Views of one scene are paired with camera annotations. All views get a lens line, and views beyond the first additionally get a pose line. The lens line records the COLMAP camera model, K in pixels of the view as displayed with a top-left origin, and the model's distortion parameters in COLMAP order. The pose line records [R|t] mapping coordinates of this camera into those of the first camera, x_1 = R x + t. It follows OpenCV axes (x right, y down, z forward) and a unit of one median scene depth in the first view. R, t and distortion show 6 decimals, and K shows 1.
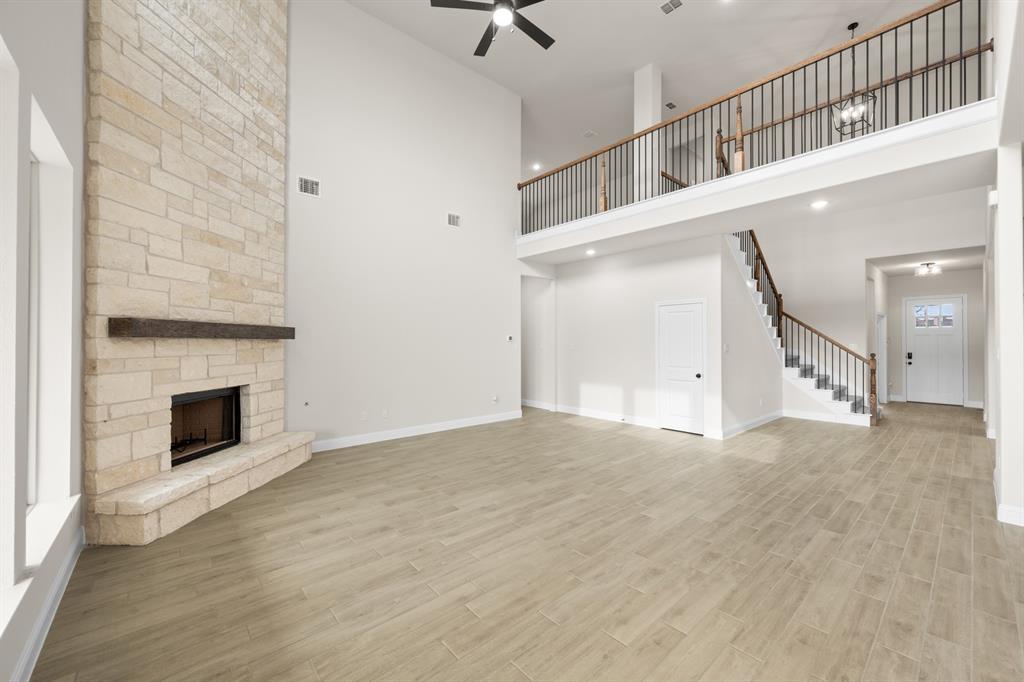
lens RADIAL K [[401.9, 0, 514.7], [0, 401.9, 338.8], [0, 0, 1]] dist [-0.013087, -0.000122]
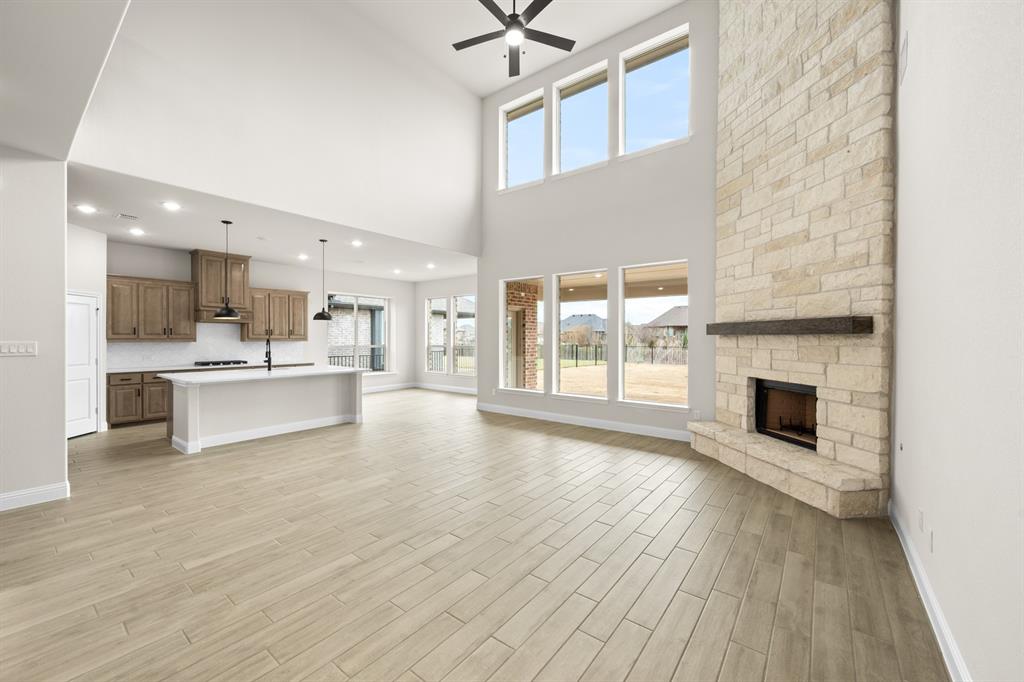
lens RADIAL K [[401.9, 0, 513.9], [0, 401.9, 340.9], [0, 0, 1]] dist [-0.013087, -0.000122]
pose [[-0.981879, -0.002784, -0.189490, 0.163225], [-0.002884, 0.999996, 0.000253, 0.018274], [0.189489, 0.000794, -0.981883, 1.917099]]
